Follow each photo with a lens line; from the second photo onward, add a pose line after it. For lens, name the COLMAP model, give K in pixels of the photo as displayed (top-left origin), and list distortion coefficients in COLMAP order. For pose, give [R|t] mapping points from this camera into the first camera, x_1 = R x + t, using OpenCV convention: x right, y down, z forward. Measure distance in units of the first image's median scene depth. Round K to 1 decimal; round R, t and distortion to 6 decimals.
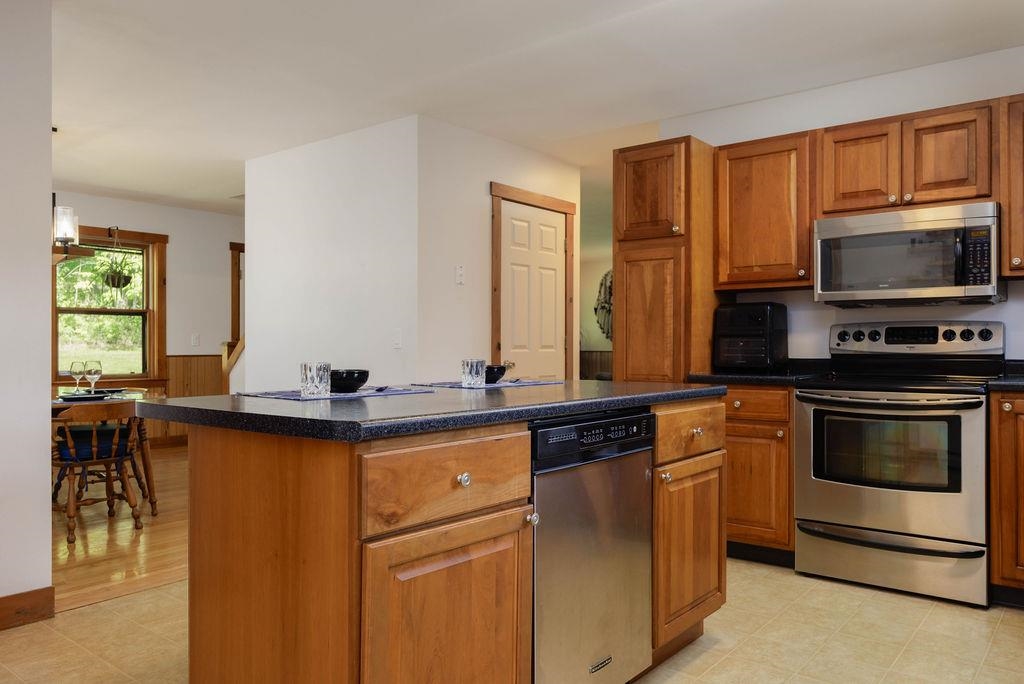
lens RADIAL K [[741.6, 0, 512.0], [0, 741.6, 342.0], [0, 0, 1]] dist [-0.000375, -0.003057]
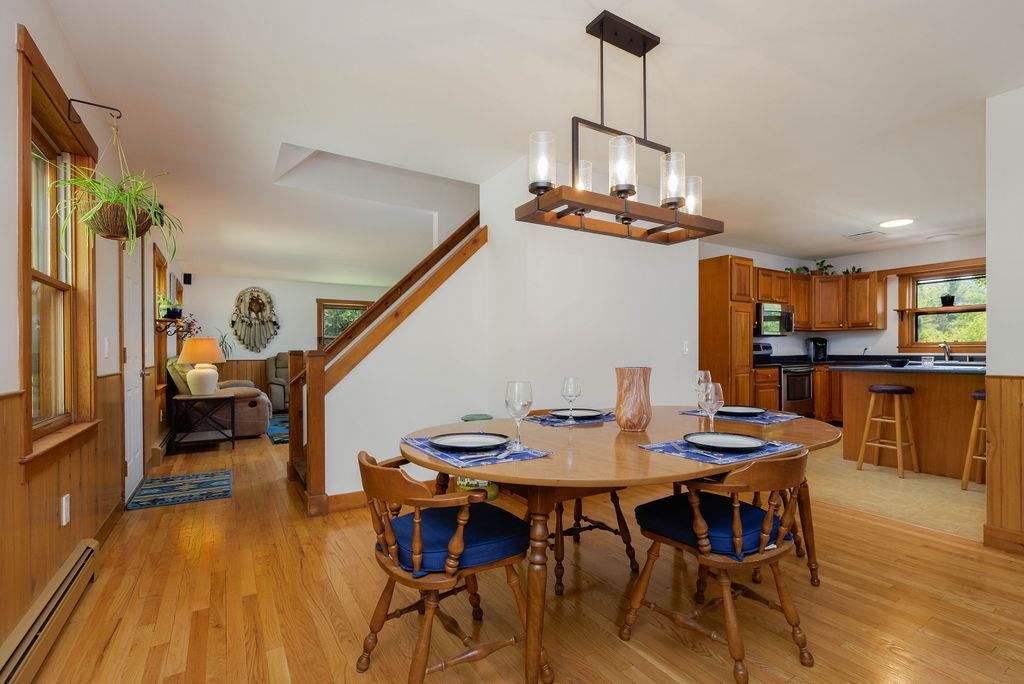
lens RADIAL K [[477.6, 0, 513.3], [0, 477.6, 351.7], [0, 0, 1]] dist [-0.016938, -0.000218]
pose [[0.345567, -0.006656, 0.938370, -1.445529], [0.003634, 0.999977, 0.005755, -0.008533], [-0.938387, 0.001421, 0.345583, 1.247243]]
